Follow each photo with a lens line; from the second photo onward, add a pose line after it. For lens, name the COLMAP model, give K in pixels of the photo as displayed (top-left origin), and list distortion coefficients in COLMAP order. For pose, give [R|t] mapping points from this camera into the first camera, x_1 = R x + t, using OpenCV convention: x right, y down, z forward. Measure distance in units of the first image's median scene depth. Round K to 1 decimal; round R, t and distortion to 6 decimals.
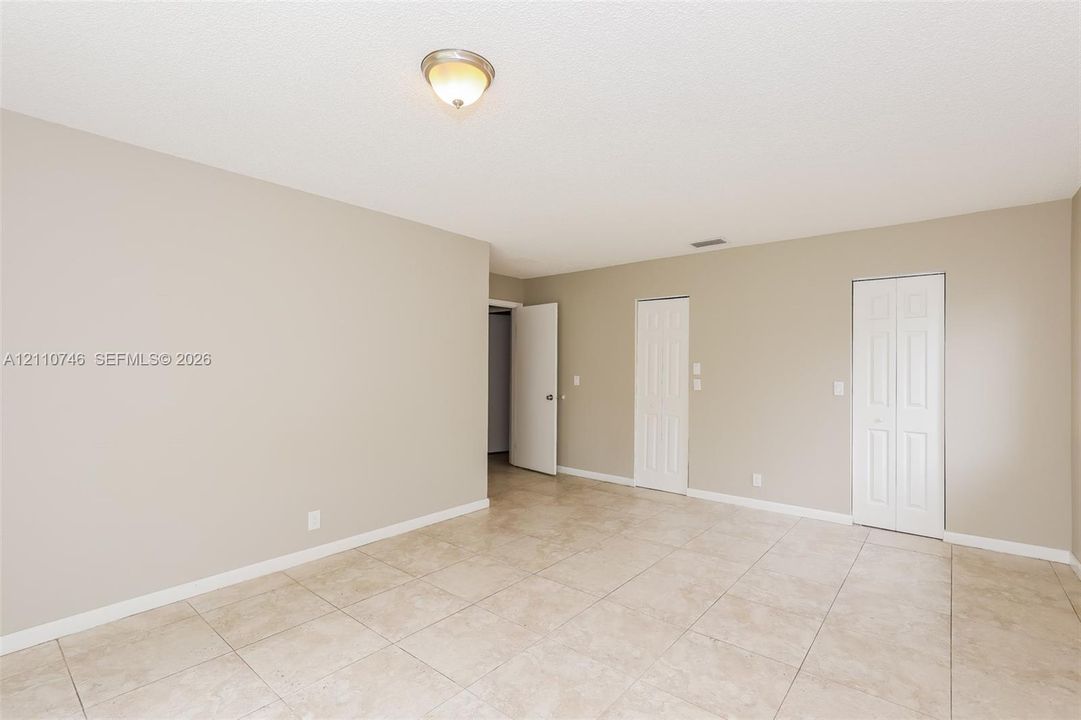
lens RADIAL K [[494.1, 0, 539.5], [0, 494.1, 364.2], [0, 0, 1]] dist [0.002830, 0.000802]
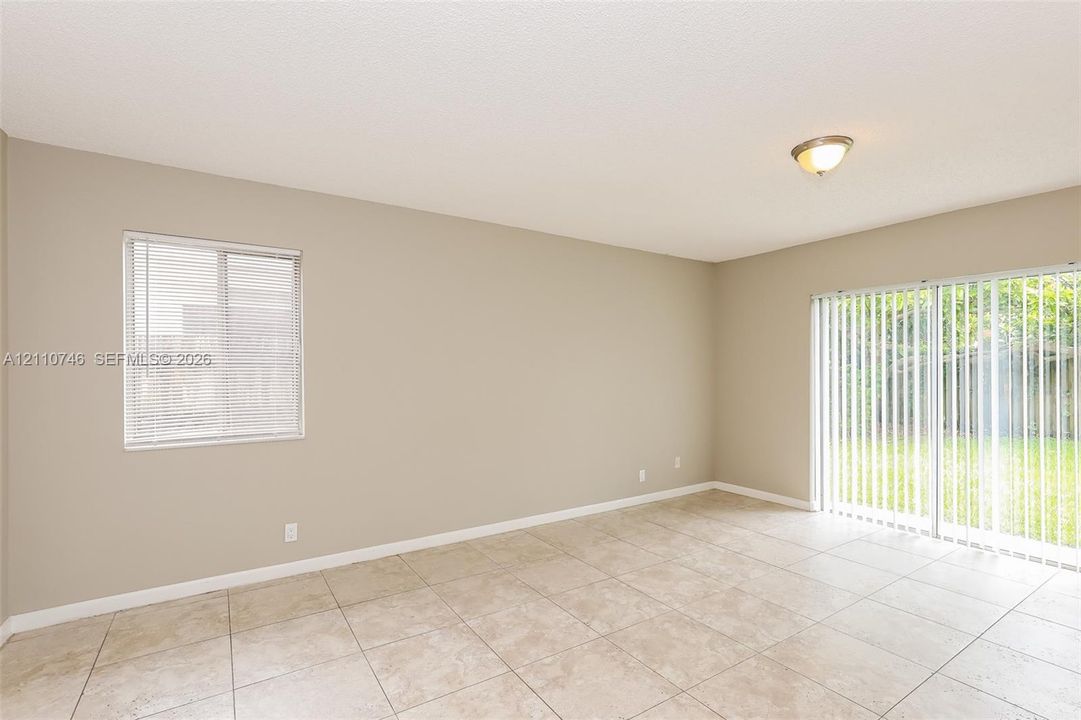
lens RADIAL K [[494.1, 0, 539.9], [0, 494.1, 365.2], [0, 0, 1]] dist [0.002830, 0.000802]
pose [[-0.955347, -0.003193, 0.295468, 0.129831], [-0.007202, 0.999896, -0.012480, 0.009263], [-0.295398, -0.014051, -0.955271, 1.971934]]
